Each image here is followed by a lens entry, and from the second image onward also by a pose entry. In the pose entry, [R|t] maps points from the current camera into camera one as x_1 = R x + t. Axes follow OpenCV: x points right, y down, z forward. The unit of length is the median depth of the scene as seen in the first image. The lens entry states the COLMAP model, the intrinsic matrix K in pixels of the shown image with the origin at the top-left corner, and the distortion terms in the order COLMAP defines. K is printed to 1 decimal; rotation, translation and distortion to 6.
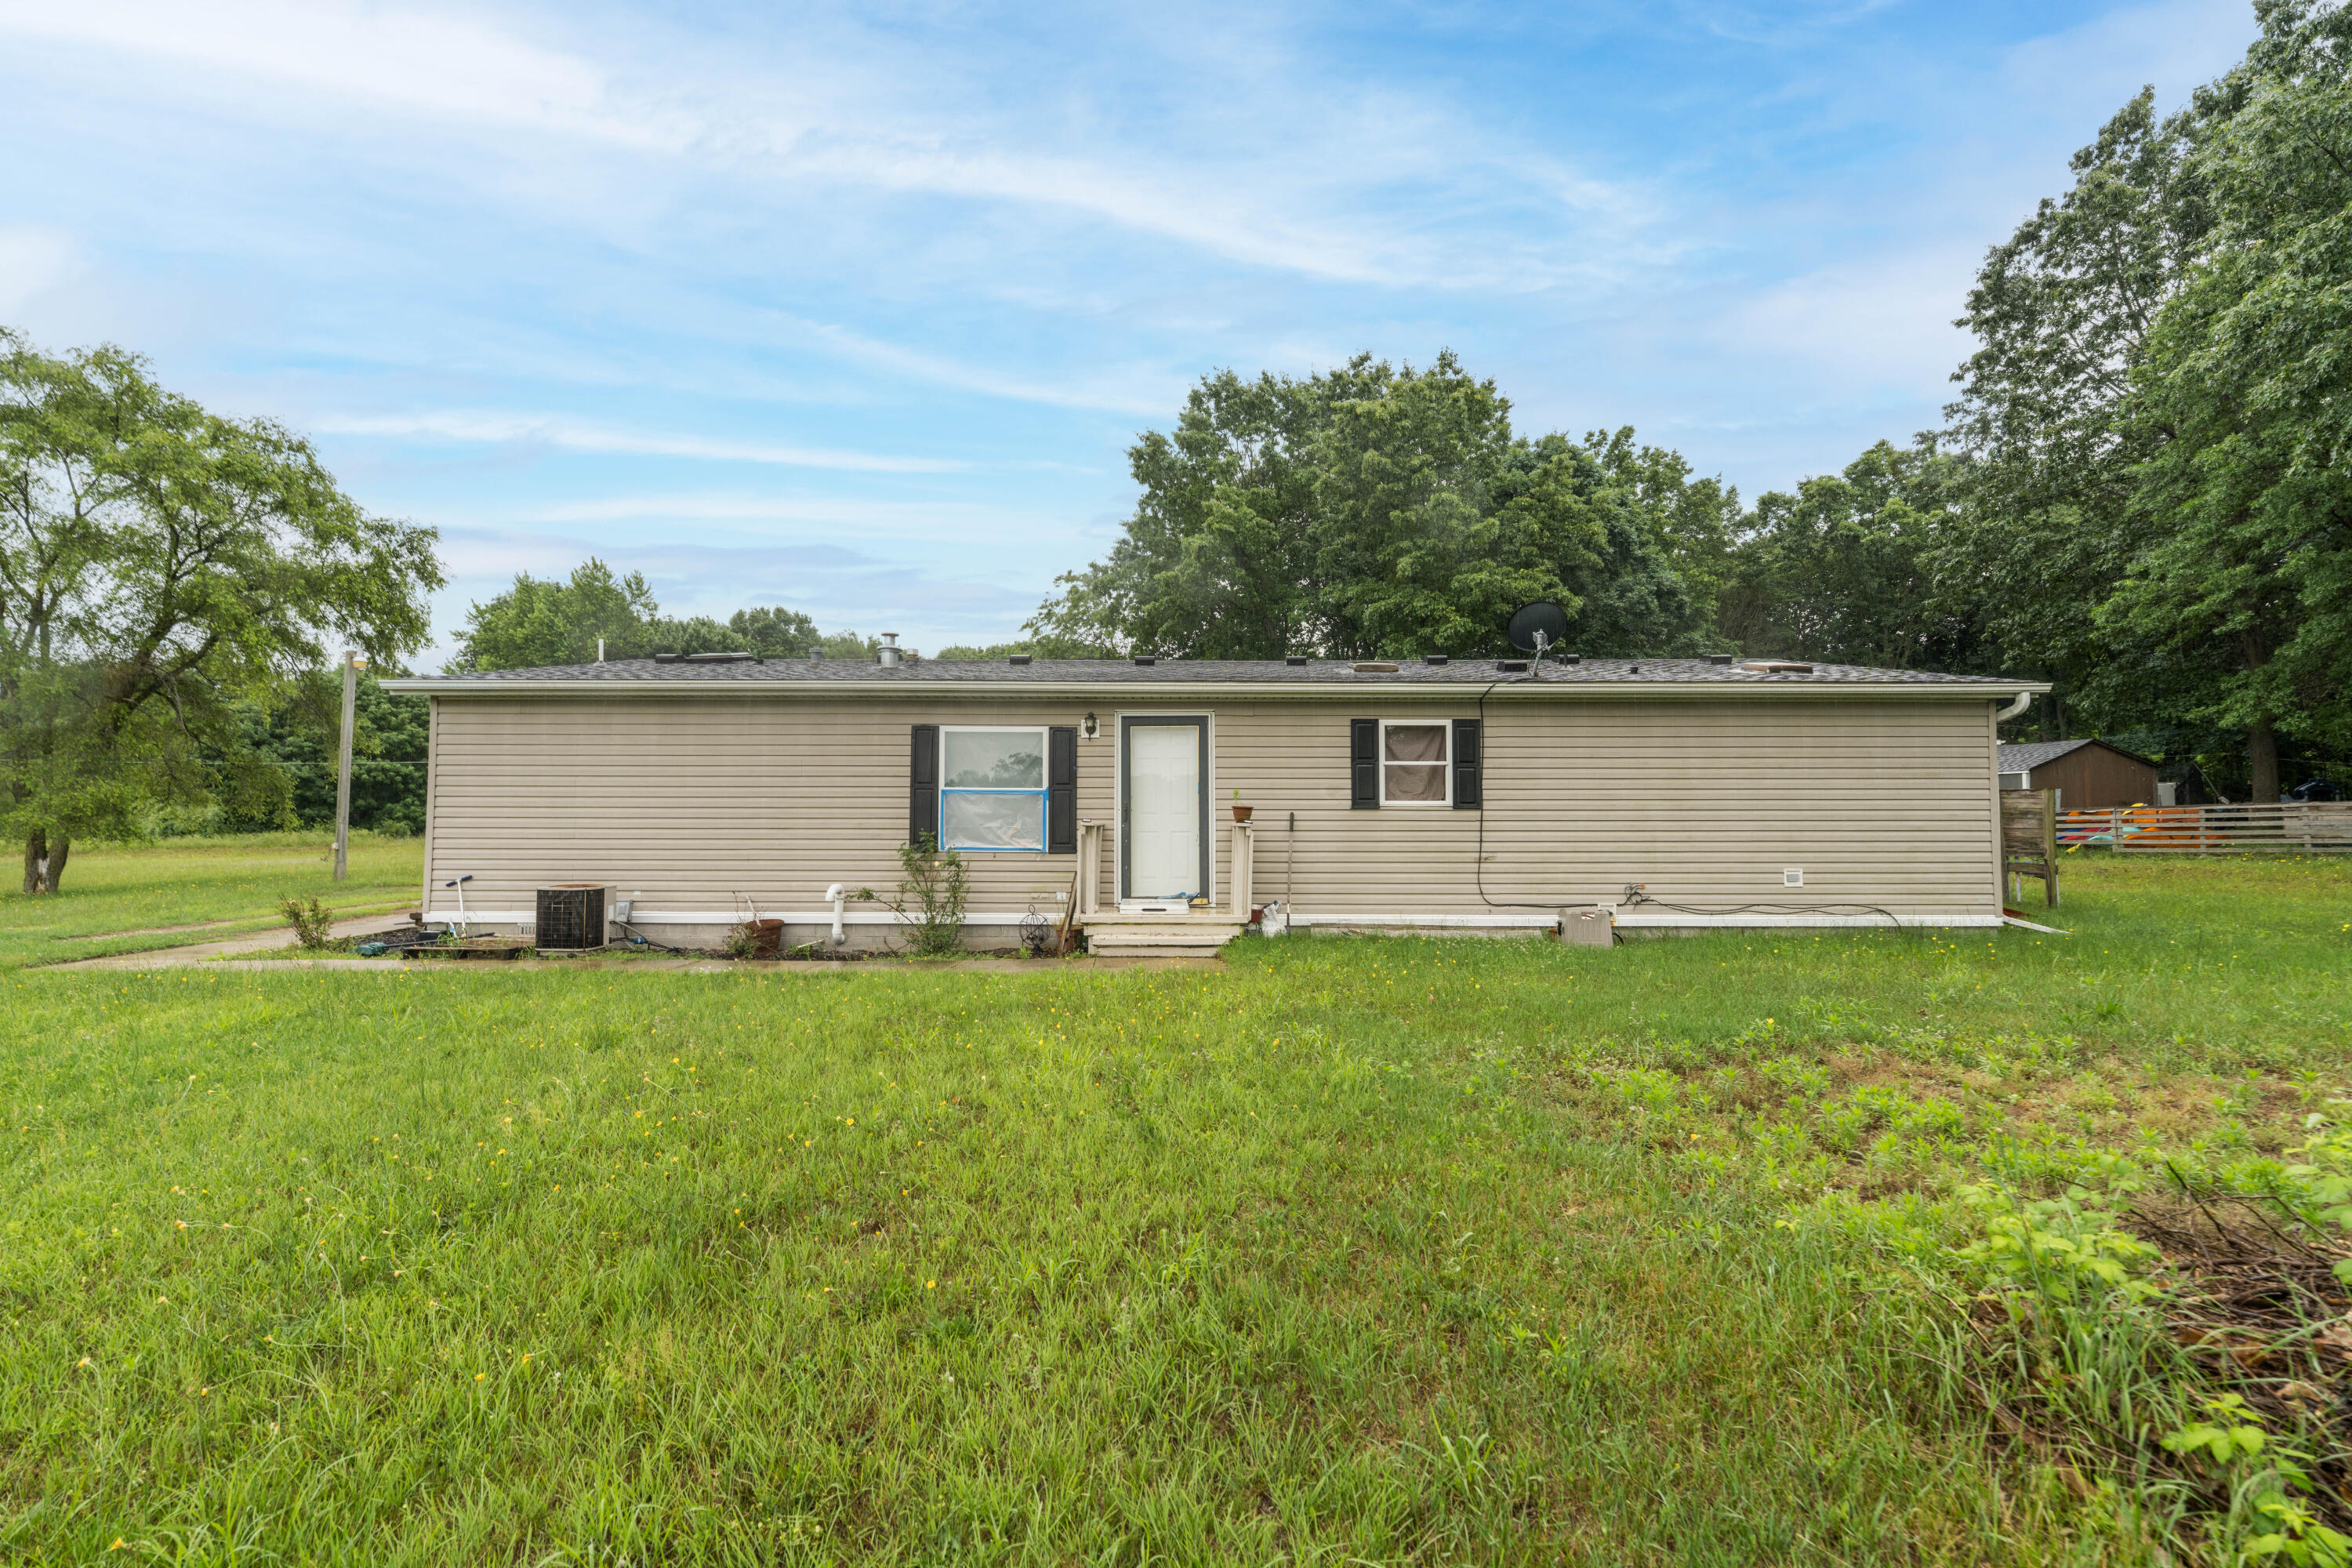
lens RADIAL K [[956.5, 0, 1178.5], [0, 956.5, 791.1], [0, 0, 1]] dist [0.014867, 0.000057]
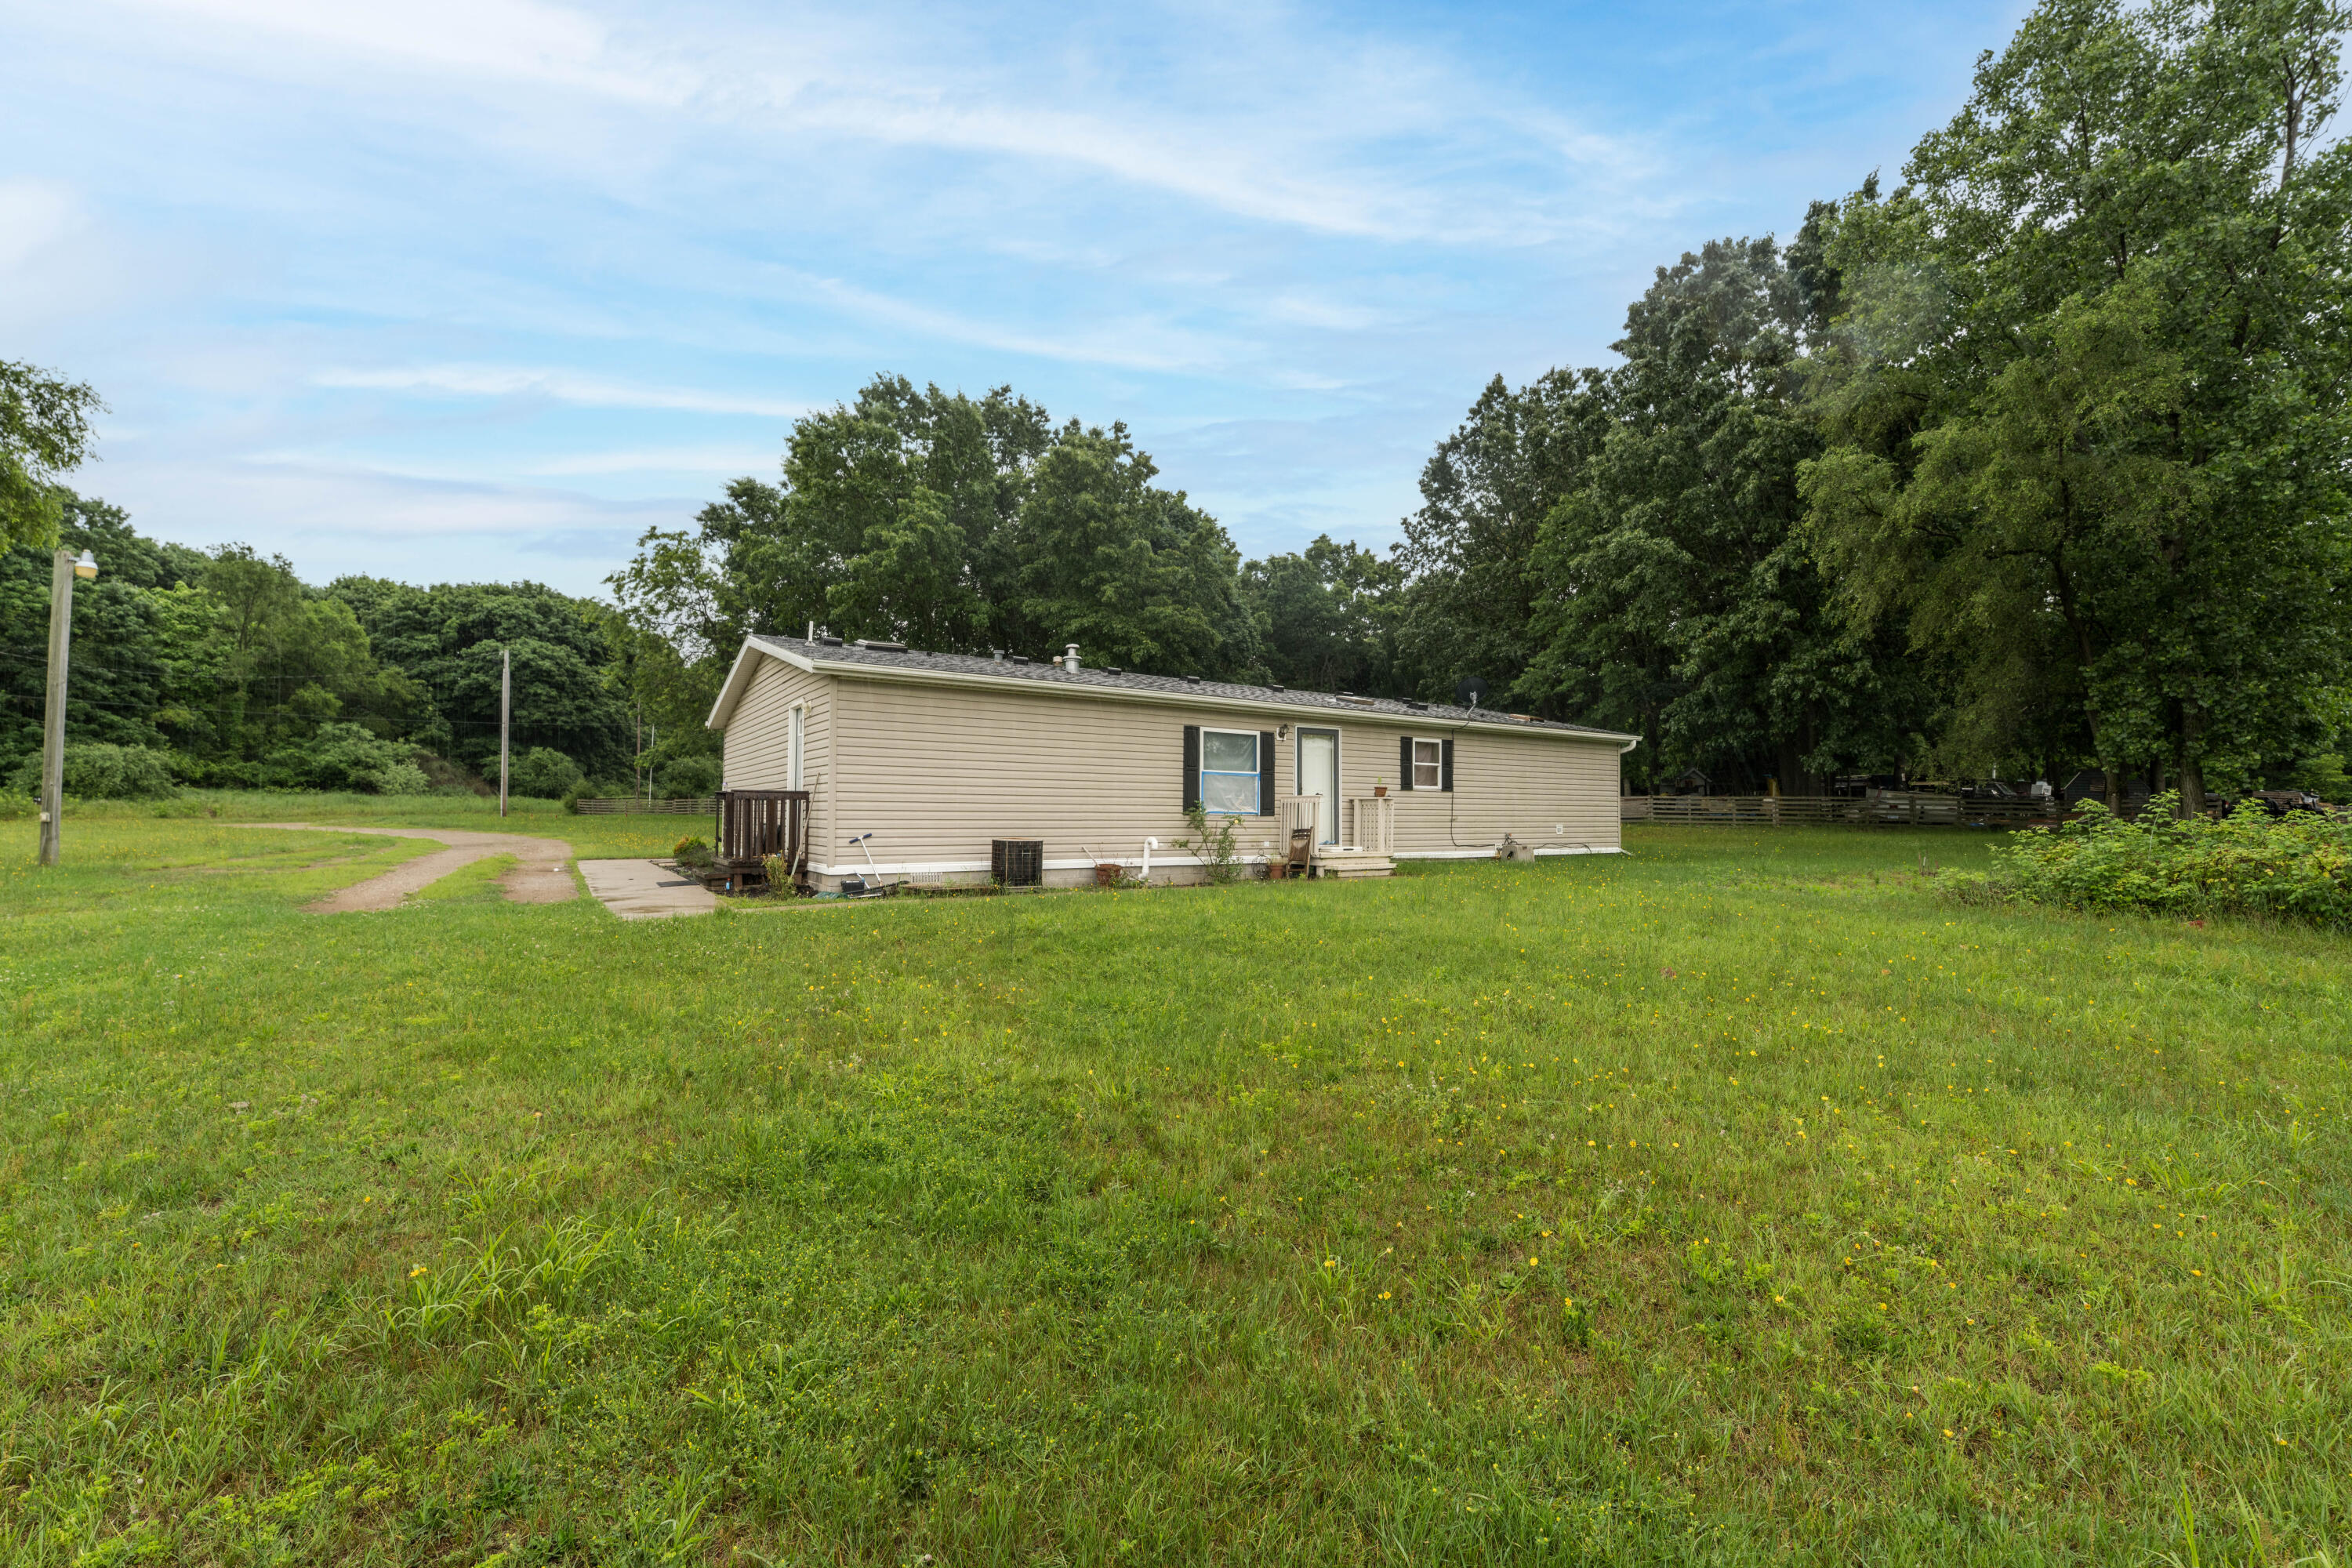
lens RADIAL K [[956.5, 0, 1172.7], [0, 956.5, 785.9], [0, 0, 1]] dist [0.014867, 0.000057]
pose [[0.829330, 0.020832, 0.558371, -1.083564], [-0.025028, 0.999687, -0.000123, 0.021439], [-0.558198, -0.013872, 0.829592, -0.166547]]
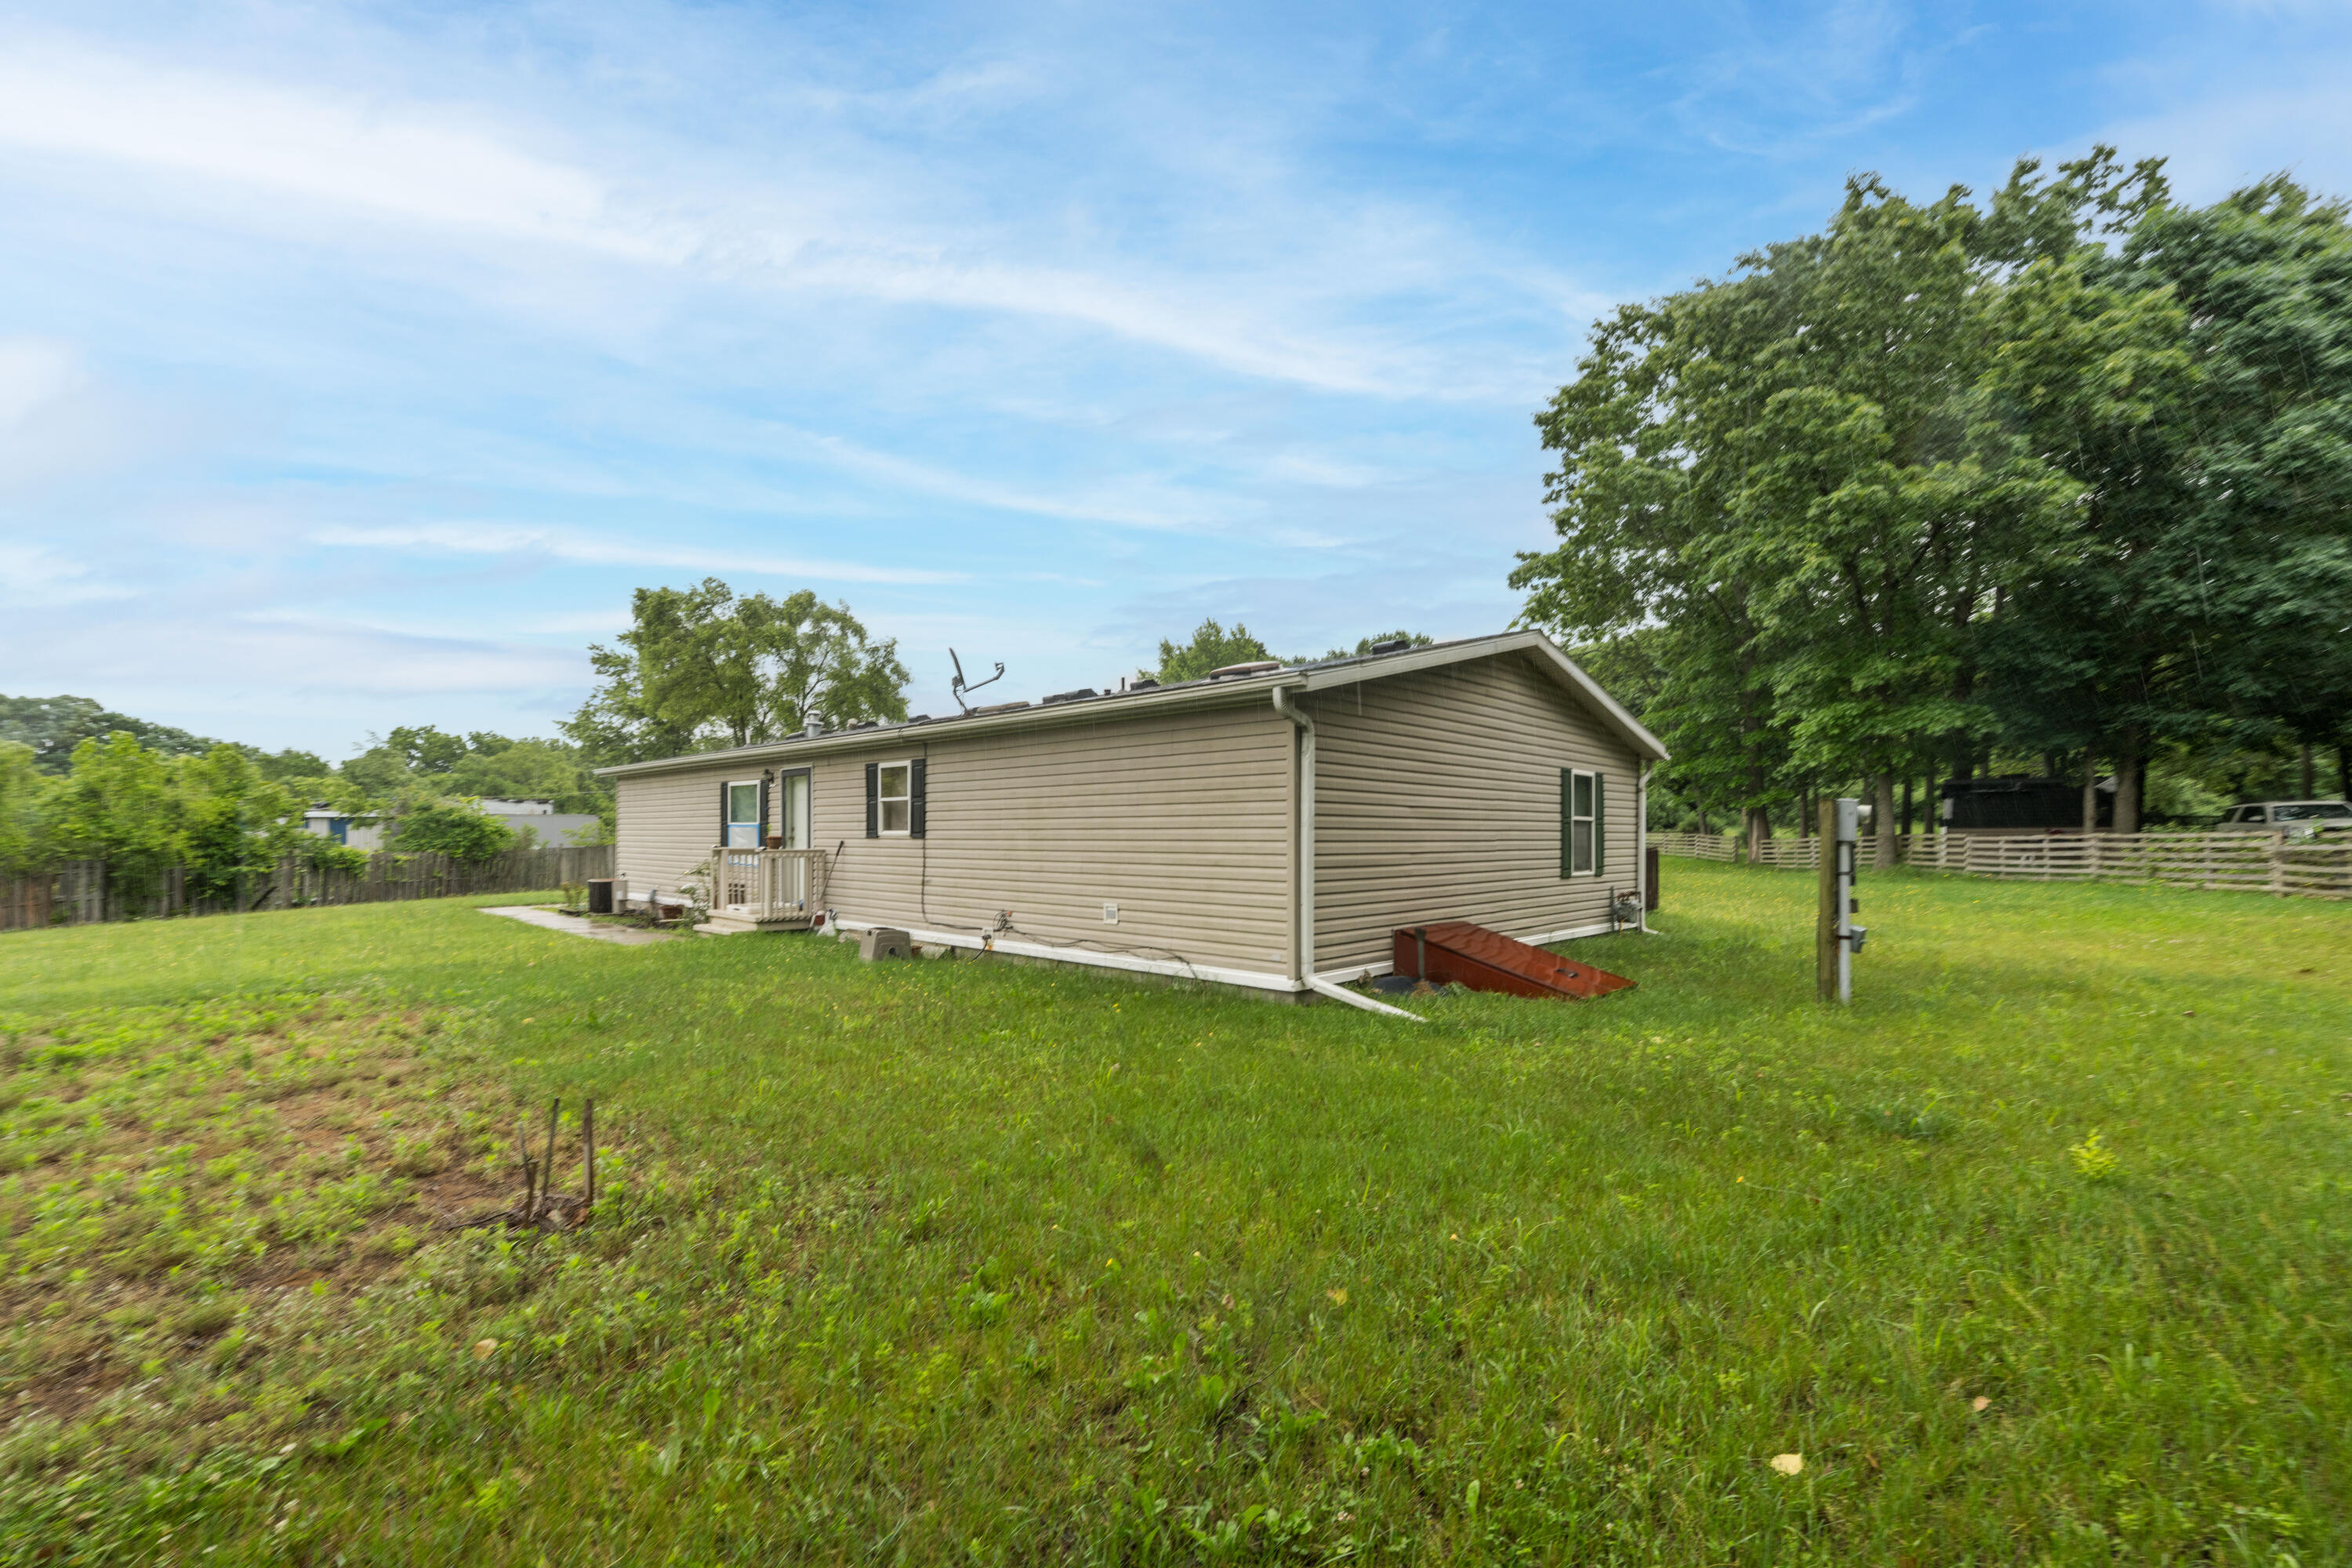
lens RADIAL K [[956.5, 0, 1178.4], [0, 956.5, 825.4], [0, 0, 1]] dist [0.014867, 0.000057]
pose [[0.731171, -0.006503, -0.682163, 1.303700], [0.027984, 0.999399, 0.020466, -0.011292], [0.681620, -0.034054, 0.730913, 0.377065]]
